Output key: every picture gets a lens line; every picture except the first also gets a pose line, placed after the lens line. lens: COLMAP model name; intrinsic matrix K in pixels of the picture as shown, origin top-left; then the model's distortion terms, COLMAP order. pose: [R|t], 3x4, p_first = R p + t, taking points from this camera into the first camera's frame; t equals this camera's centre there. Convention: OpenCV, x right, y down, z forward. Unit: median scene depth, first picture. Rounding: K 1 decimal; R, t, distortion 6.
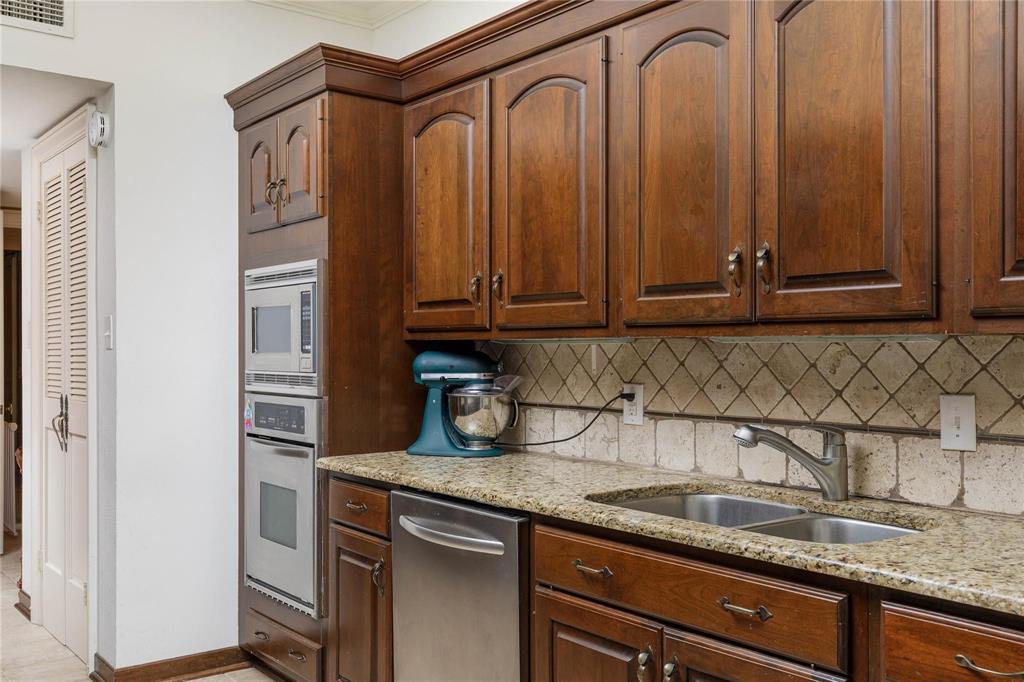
lens RADIAL K [[974.8, 0, 511.3], [0, 974.8, 347.4], [0, 0, 1]] dist [-0.004056, 0.000000]
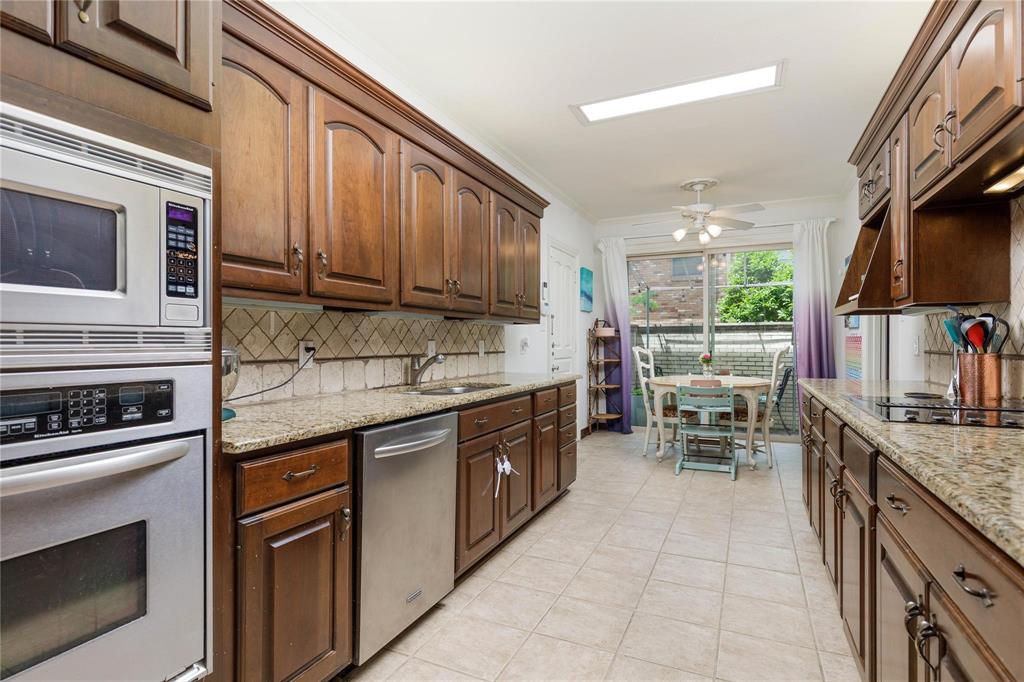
lens RADIAL K [[507.5, 0, 511.5], [0, 507.5, 336.9], [0, 0, 1]] dist [0.000570, 0.000115]
pose [[-0.452705, 0.012889, 0.891567, -0.671659], [0.003431, 0.999913, -0.012713, 0.040761], [-0.891654, -0.002696, -0.452710, 1.032405]]
